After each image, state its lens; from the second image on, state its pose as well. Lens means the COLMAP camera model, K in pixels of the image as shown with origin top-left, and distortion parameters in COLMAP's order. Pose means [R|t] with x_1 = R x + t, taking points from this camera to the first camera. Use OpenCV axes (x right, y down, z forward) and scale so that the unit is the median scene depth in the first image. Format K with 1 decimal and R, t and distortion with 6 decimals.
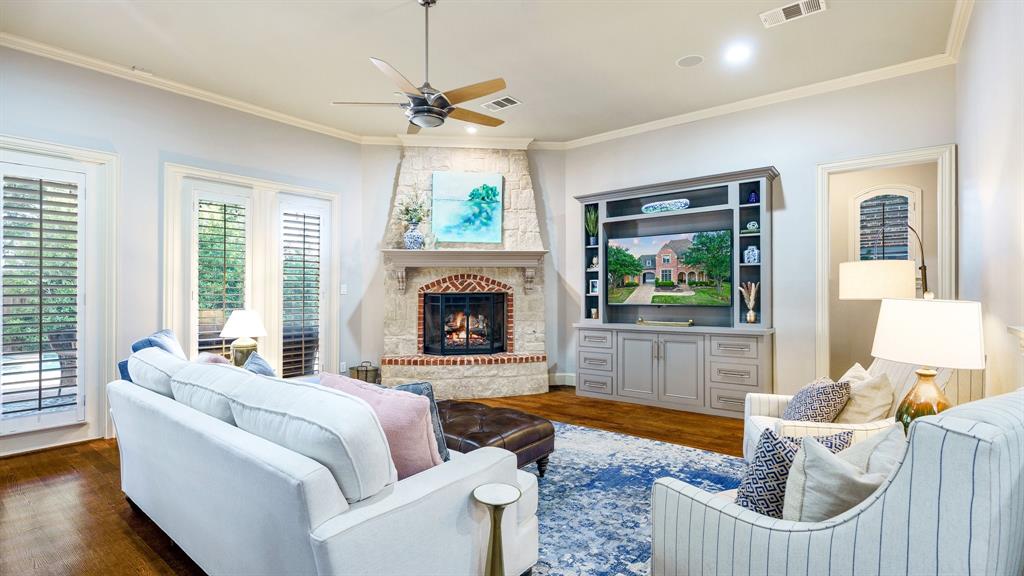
lens RADIAL K [[481.3, 0, 503.7], [0, 481.3, 292.2], [0, 0, 1]] dist [-0.005471, 0.000104]
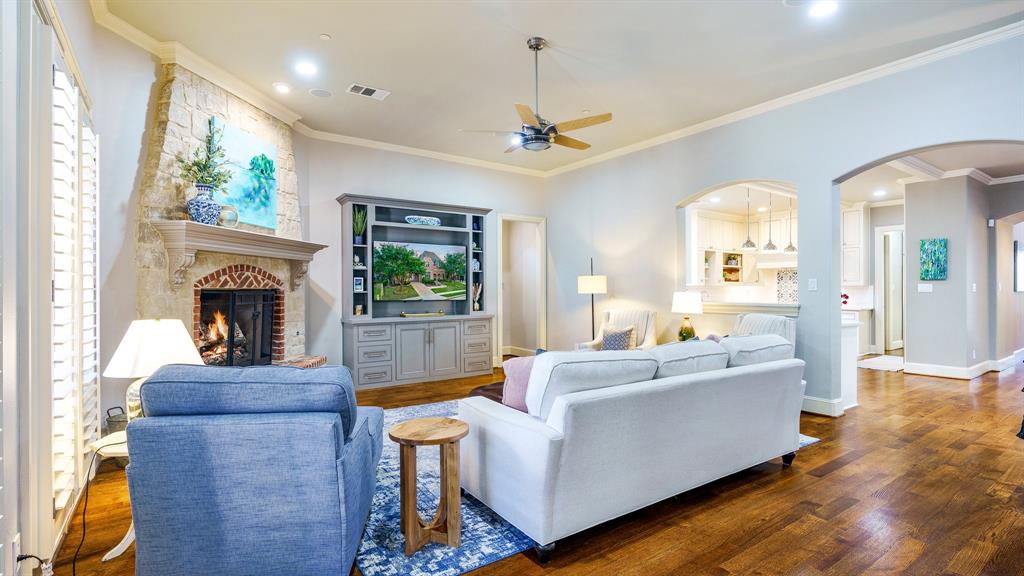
lens RADIAL K [[481.3, 0, 503.7], [0, 481.3, 292.2], [0, 0, 1]] dist [-0.005471, 0.000104]
pose [[0.284665, 0.001672, 0.958626, -0.737537], [-0.000367, 0.999999, -0.001635, 0.007678], [-0.958627, 0.000113, 0.284665, 0.412535]]
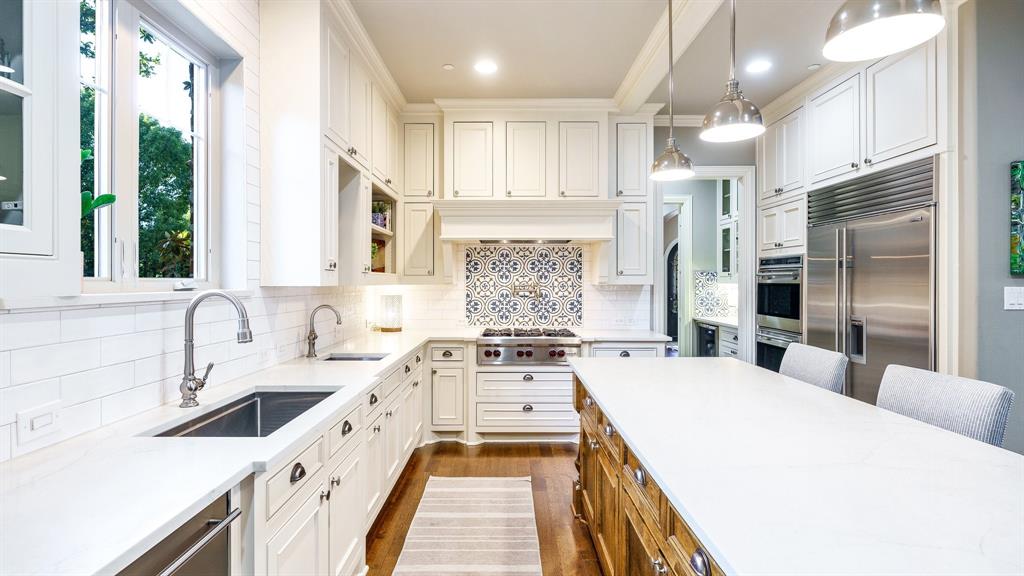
lens RADIAL K [[494.1, 0, 509.9], [0, 494.1, 283.4], [0, 0, 1]] dist [-0.000731, -0.000401]
pose [[-0.632170, 0.002144, 0.774827, 0.710488], [0.001272, 0.999998, -0.001729, -0.020312], [-0.774829, -0.000108, -0.632171, 0.386450]]
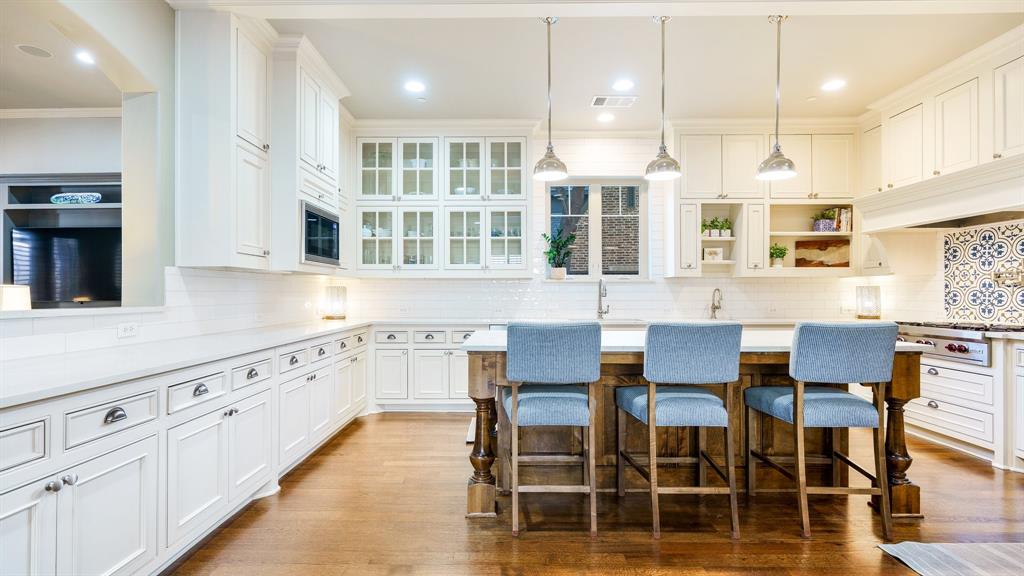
lens RADIAL K [[481.3, 0, 503.7], [0, 481.3, 292.2], [0, 0, 1]] dist [-0.005471, 0.000104]
pose [[0.790186, 0.005473, 0.612843, 0.392608], [-0.000968, 0.999970, -0.007682, 0.014938], [-0.612867, 0.005477, 0.790167, -0.260777]]
